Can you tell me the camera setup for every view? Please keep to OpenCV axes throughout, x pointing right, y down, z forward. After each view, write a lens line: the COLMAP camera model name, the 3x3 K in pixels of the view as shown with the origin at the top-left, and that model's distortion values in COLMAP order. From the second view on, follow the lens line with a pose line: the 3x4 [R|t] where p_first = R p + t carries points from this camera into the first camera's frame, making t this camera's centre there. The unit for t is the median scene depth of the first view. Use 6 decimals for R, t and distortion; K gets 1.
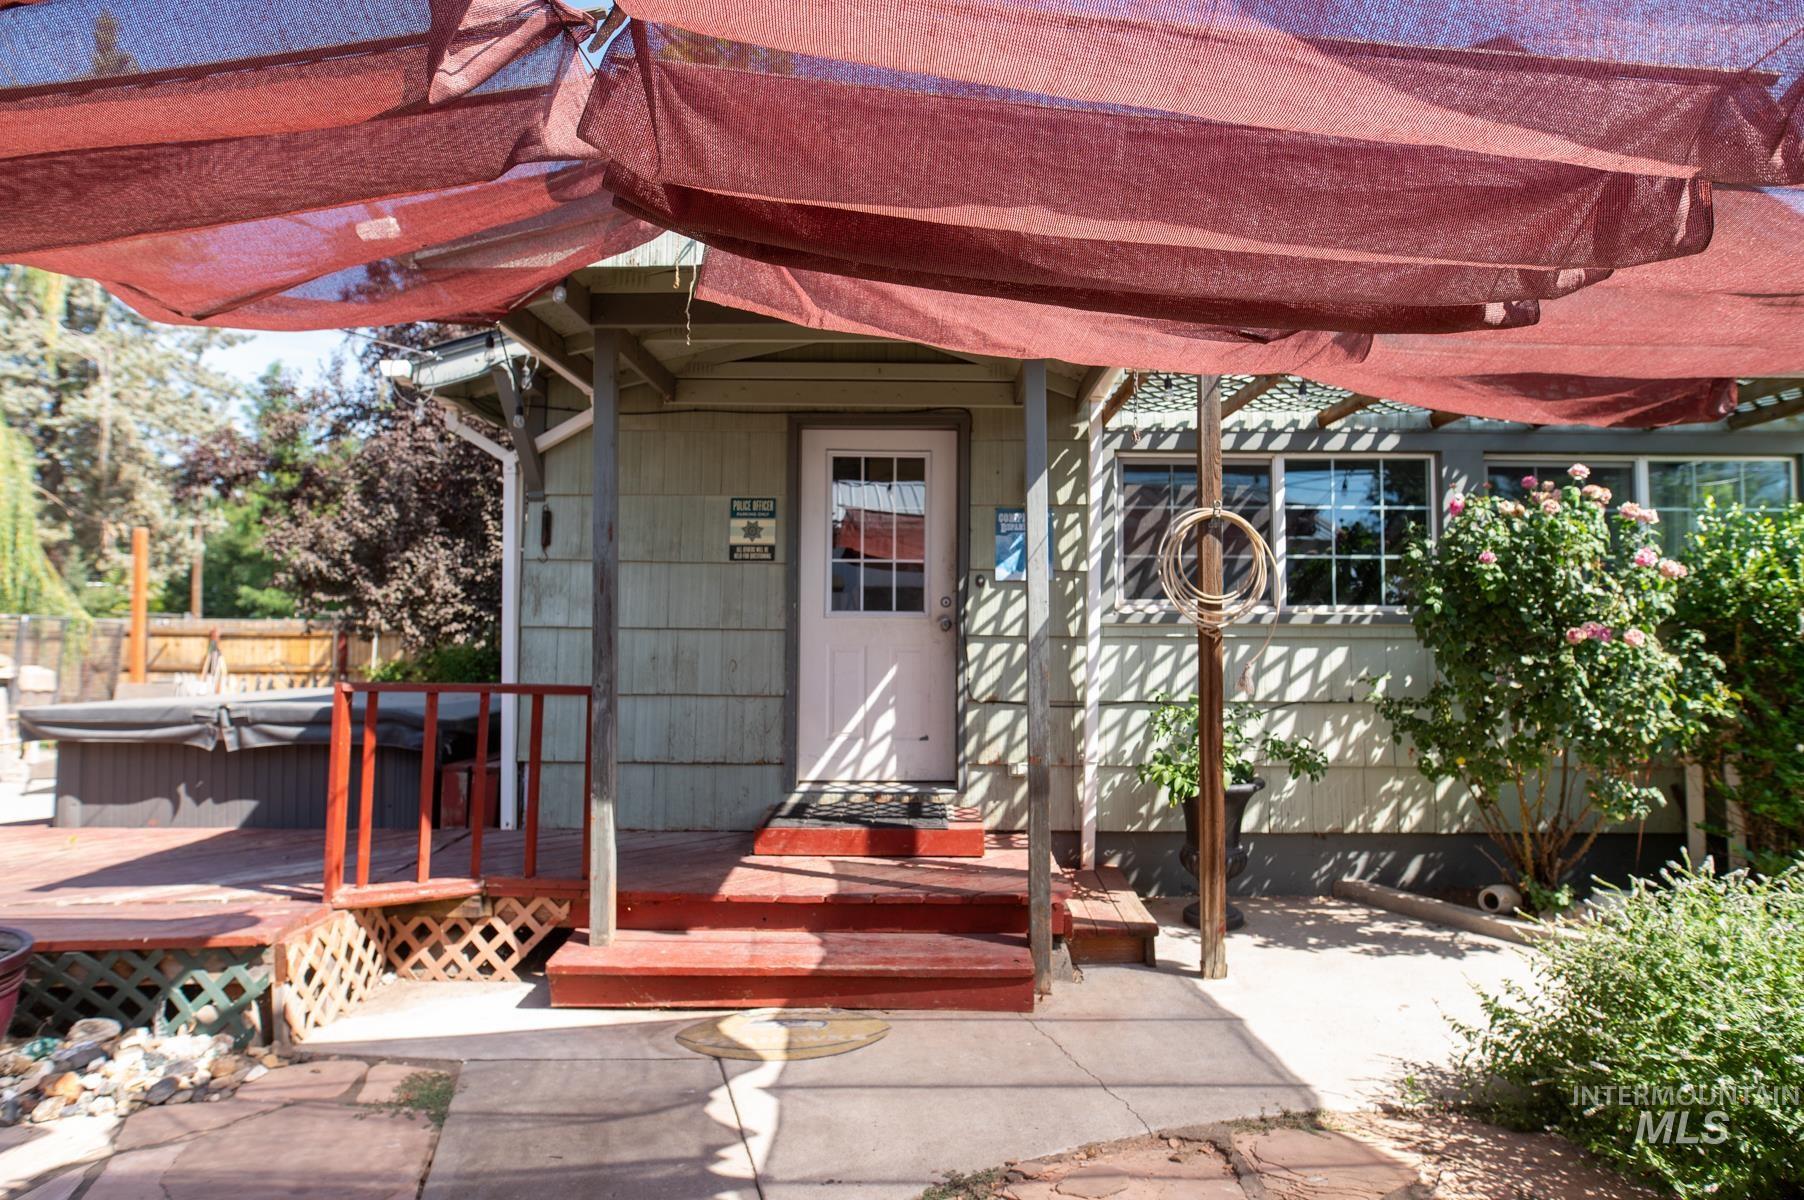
lens RADIAL K [[1037.5, 0, 915.5], [0, 1037.5, 596.6], [0, 0, 1]] dist [-0.024876, 0.002306]
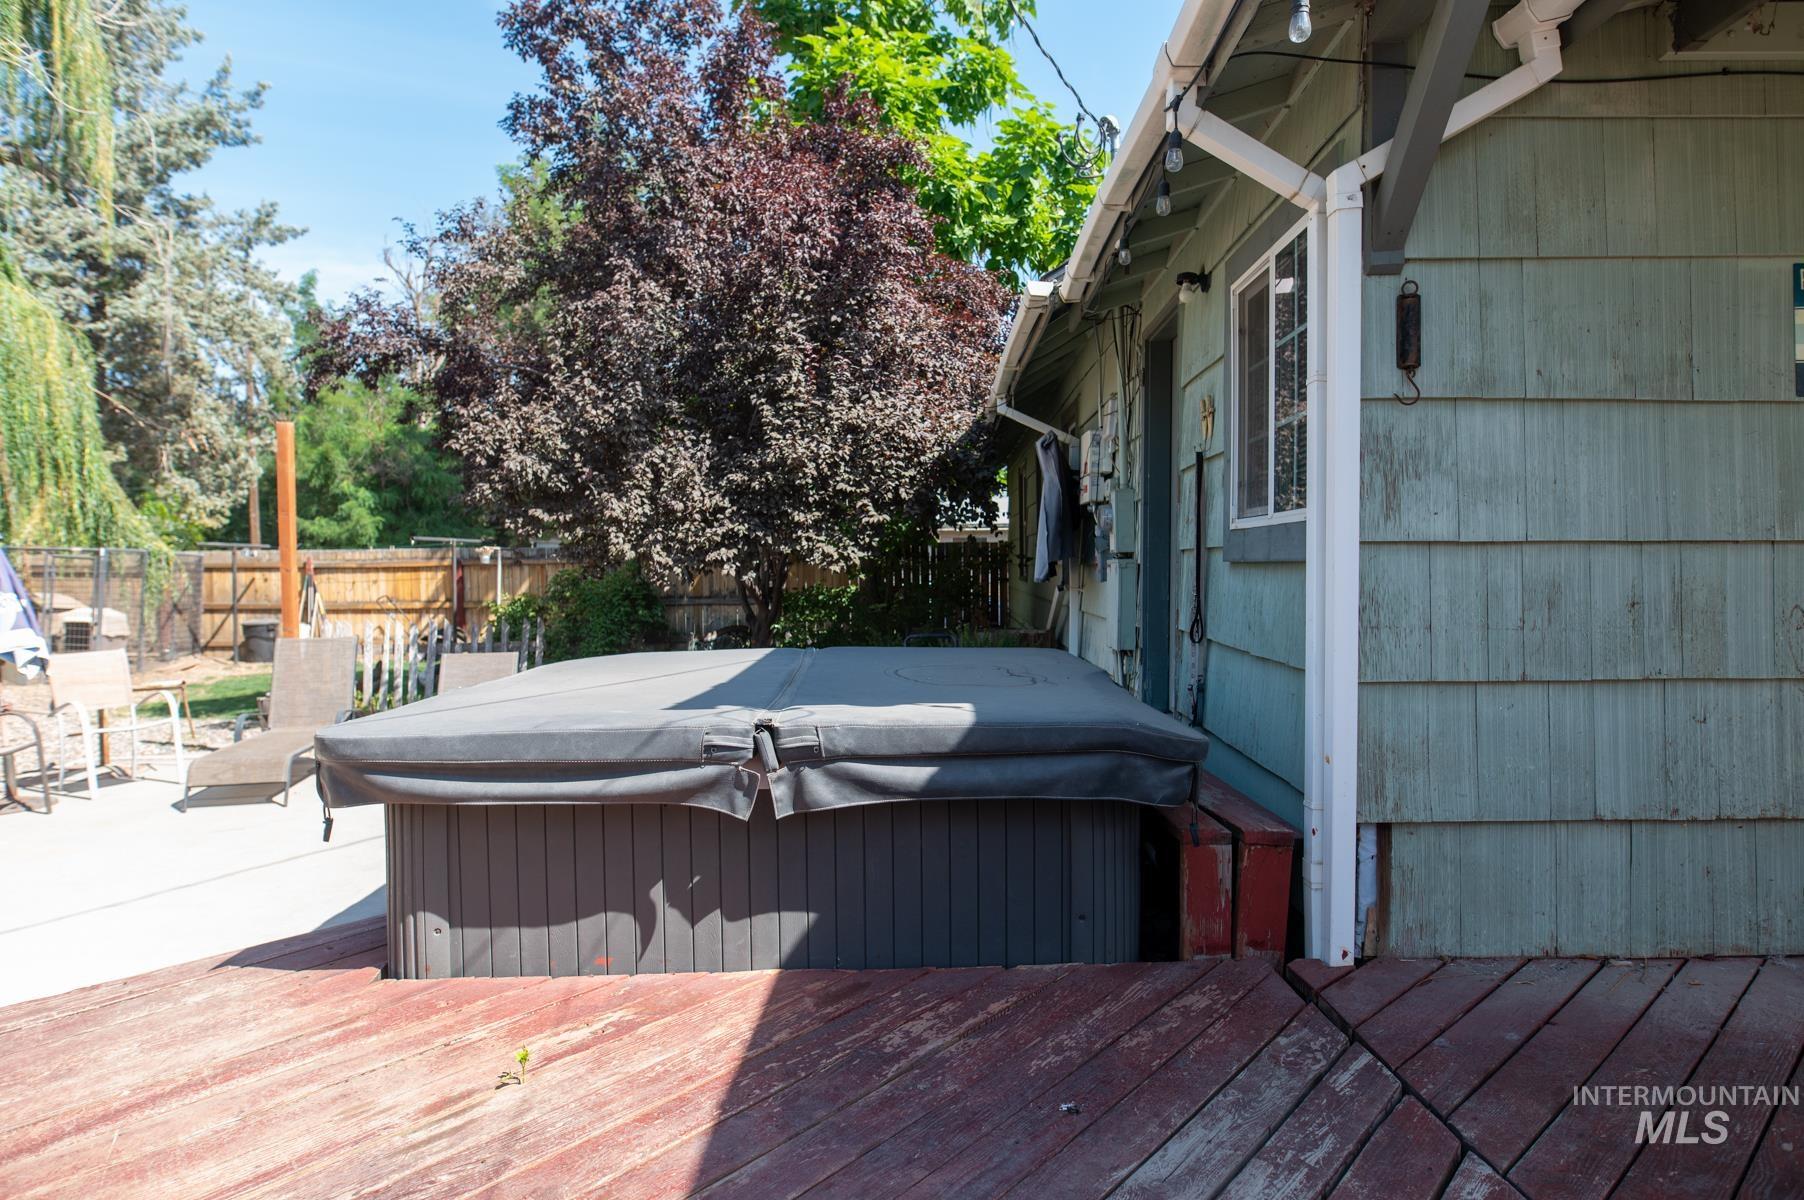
lens RADIAL K [[1061.9, 0, 908.8], [0, 1061.9, 589.3], [0, 0, 1]] dist [0.033540, -0.038767]
pose [[0.998994, -0.014013, -0.042600, -0.171887], [0.016858, 0.997598, 0.067188, 0.004195], [0.041556, -0.067838, 0.996831, 0.153748]]
